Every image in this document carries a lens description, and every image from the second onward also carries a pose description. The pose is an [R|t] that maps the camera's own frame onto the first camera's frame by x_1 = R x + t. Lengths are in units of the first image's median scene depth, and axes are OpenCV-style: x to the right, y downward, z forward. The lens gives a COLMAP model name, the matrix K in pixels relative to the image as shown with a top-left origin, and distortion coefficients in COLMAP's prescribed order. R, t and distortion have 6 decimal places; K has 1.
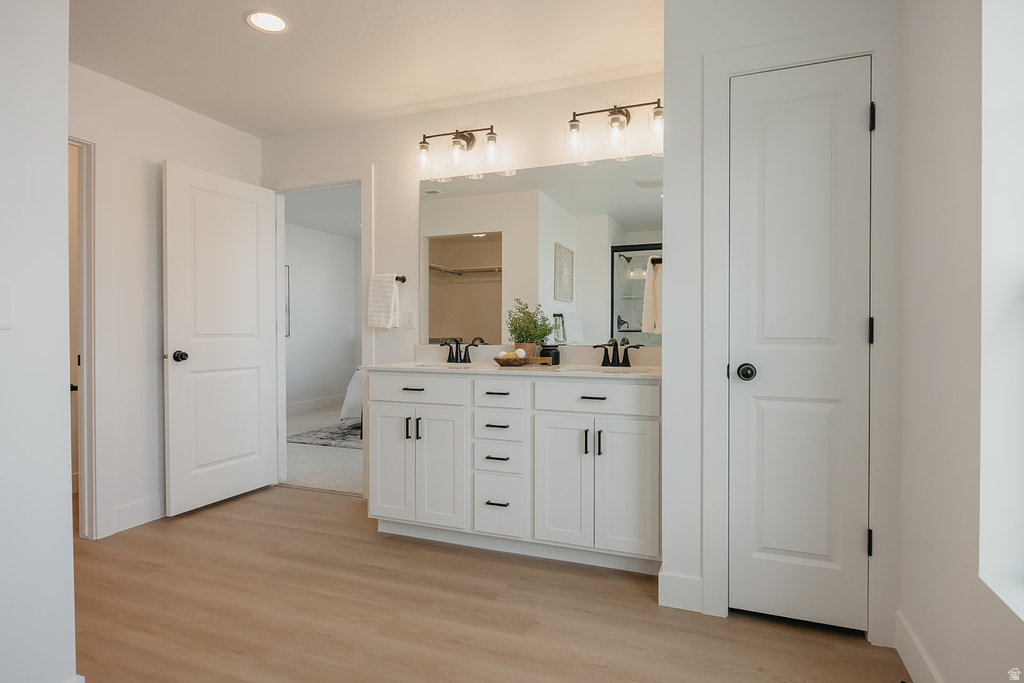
lens RADIAL K [[543.7, 0, 518.8], [0, 543.7, 336.7], [0, 0, 1]] dist [-0.002088, -0.003816]
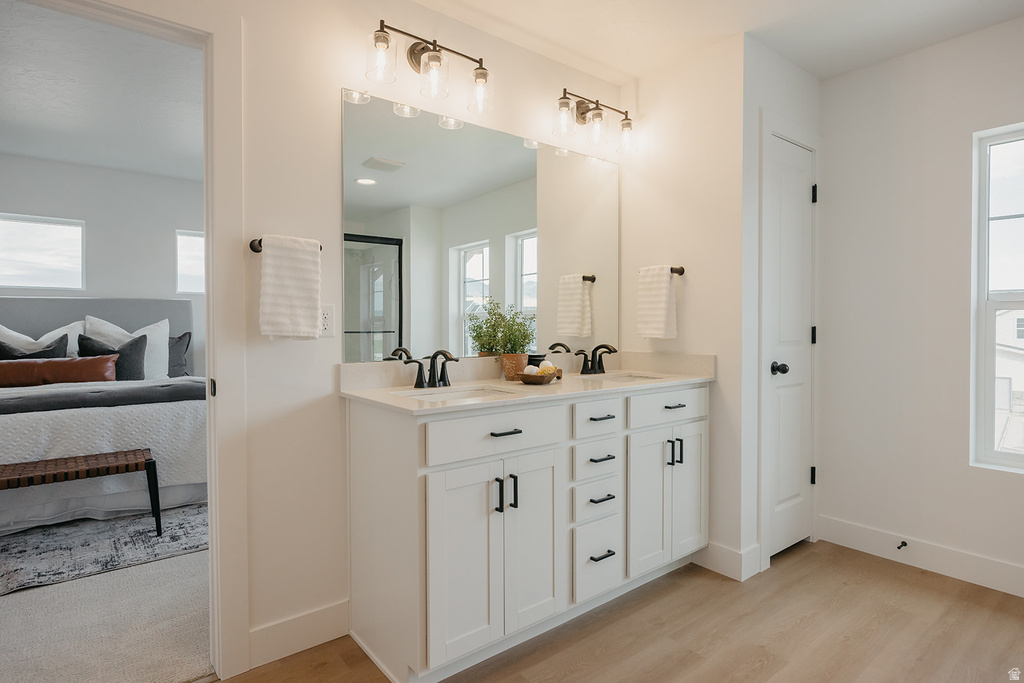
lens RADIAL K [[543.7, 0, 515.0], [0, 543.7, 336.8], [0, 0, 1]] dist [-0.002088, -0.003816]
pose [[0.503172, -0.014923, 0.864057, -0.701411], [0.015456, 0.999846, 0.008268, -0.020234], [-0.864048, 0.009195, 0.503326, 0.628085]]
